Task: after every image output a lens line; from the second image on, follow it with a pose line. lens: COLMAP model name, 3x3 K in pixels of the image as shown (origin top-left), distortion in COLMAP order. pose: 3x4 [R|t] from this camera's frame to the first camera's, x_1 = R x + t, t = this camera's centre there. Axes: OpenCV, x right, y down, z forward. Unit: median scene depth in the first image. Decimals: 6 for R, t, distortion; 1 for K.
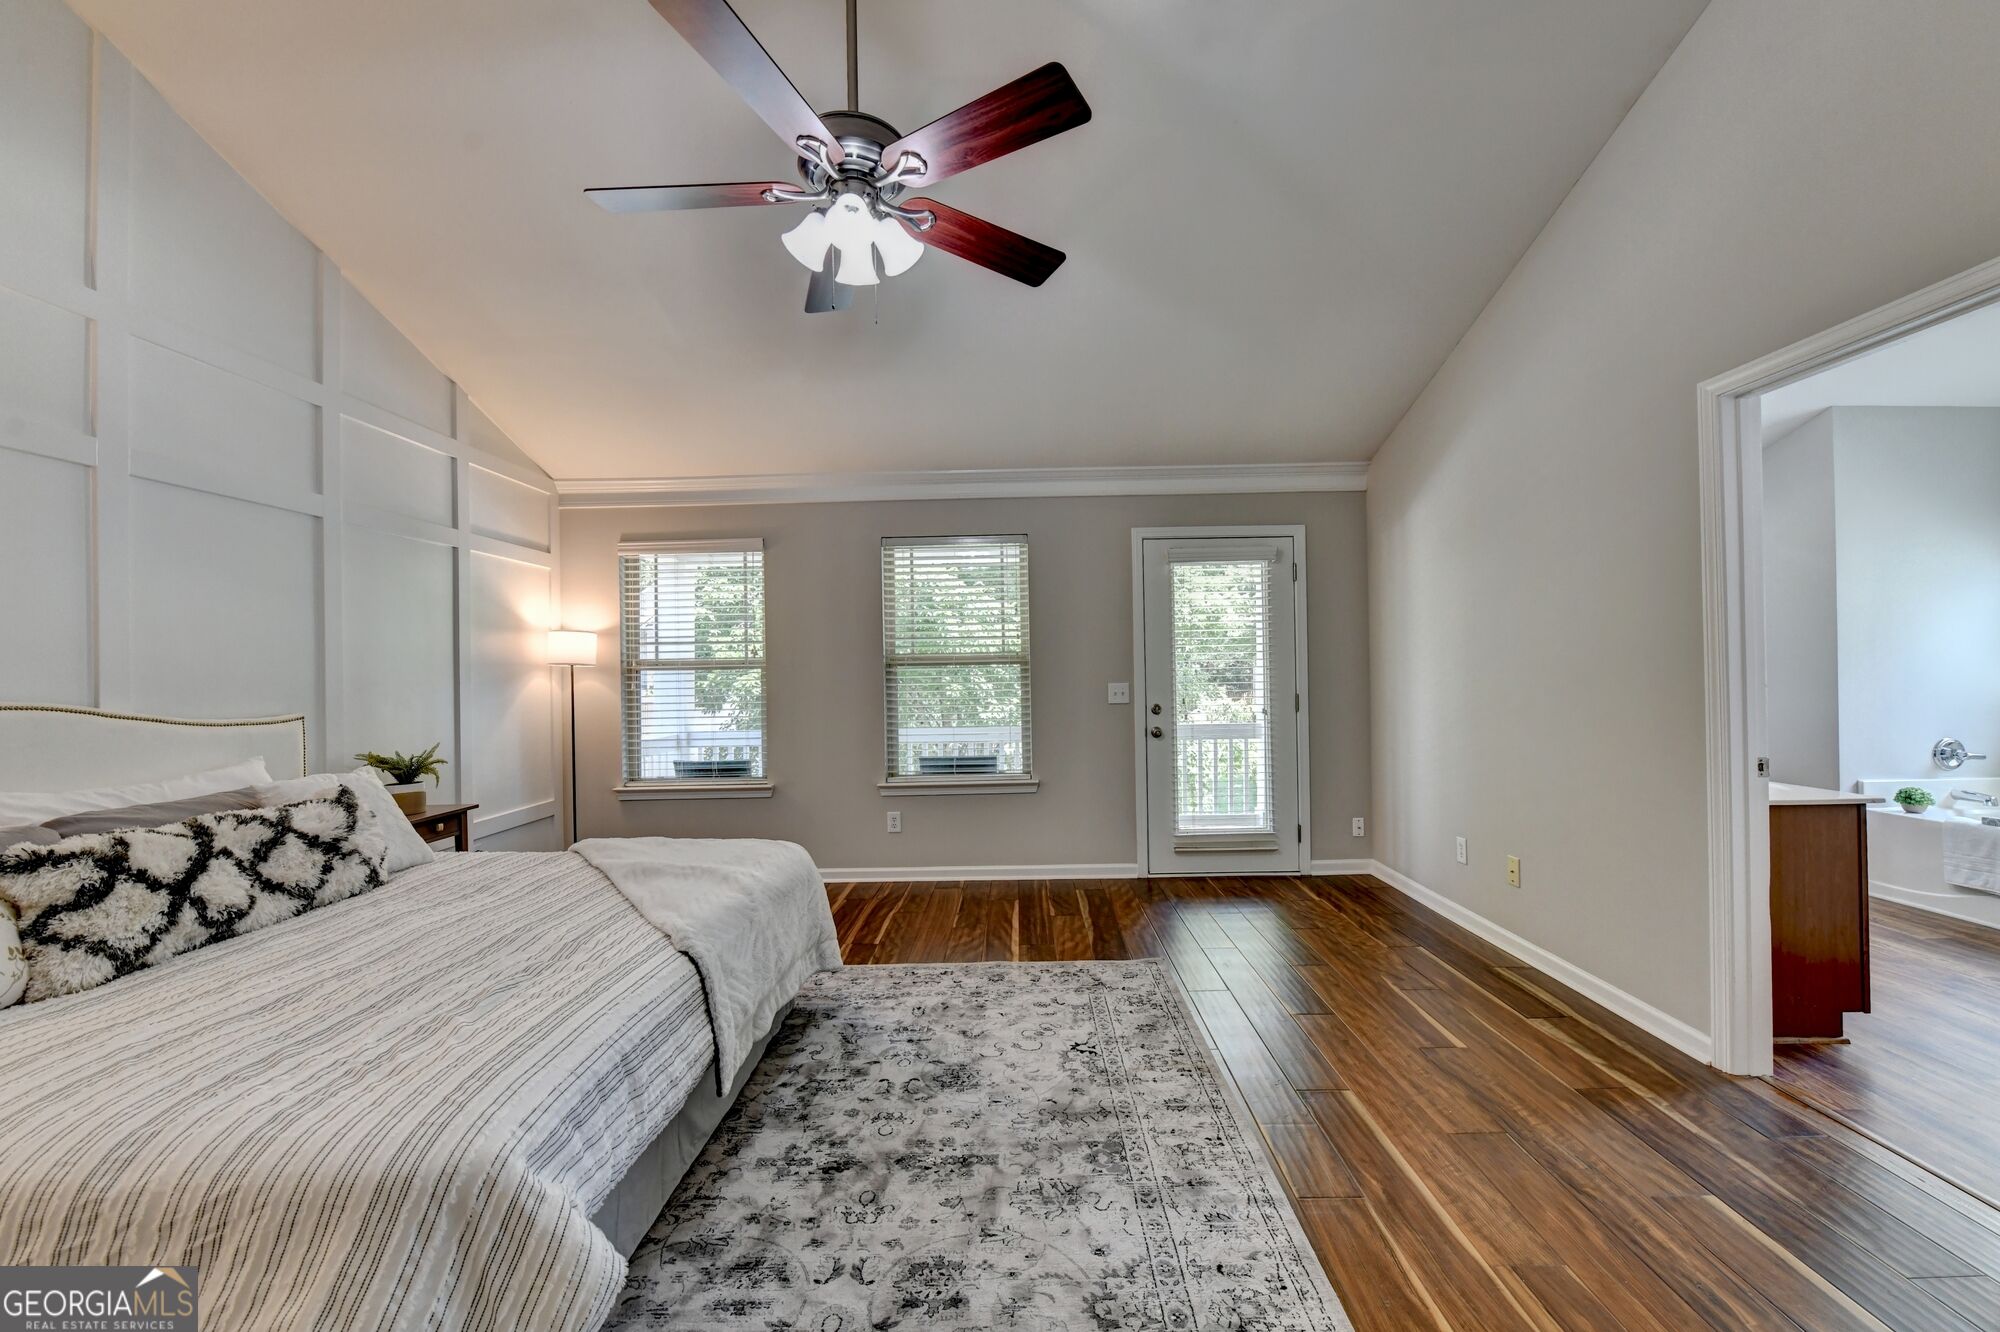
lens RADIAL K [[799.1, 0, 1008.2], [0, 799.1, 663.9], [0, 0, 1]] dist [-0.009020, -0.000119]
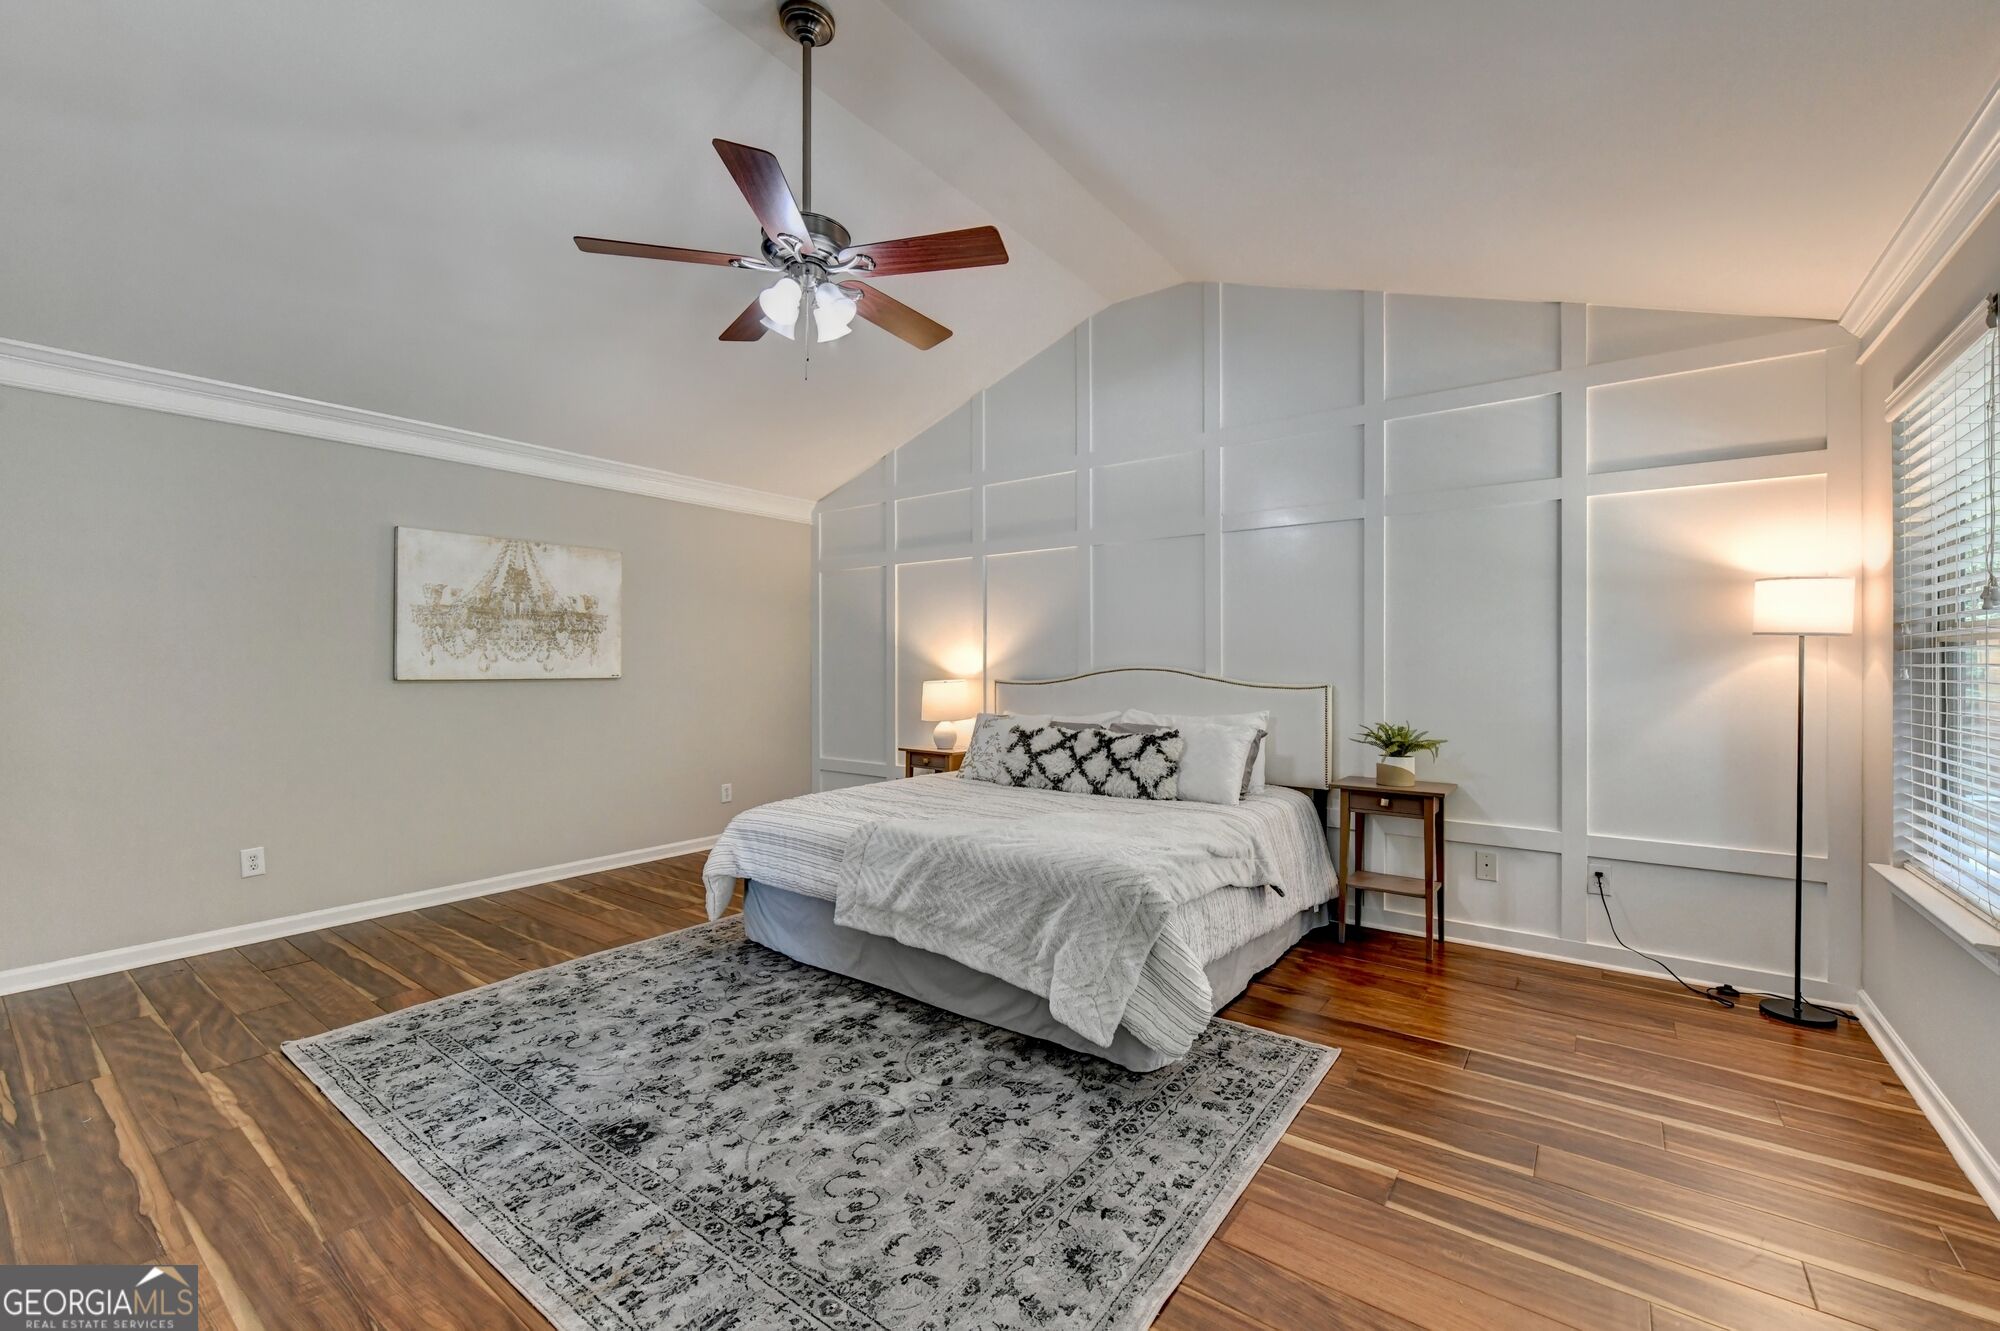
lens RADIAL K [[815.6, 0, 1004.8], [0, 815.6, 673.8], [0, 0, 1]] dist [-0.009134, 0.000154]
pose [[-0.586084, 0.025673, -0.809843, 0.579419], [0.013363, 0.999668, 0.022020, 0.016617], [0.810140, 0.002083, -0.586233, 1.742117]]
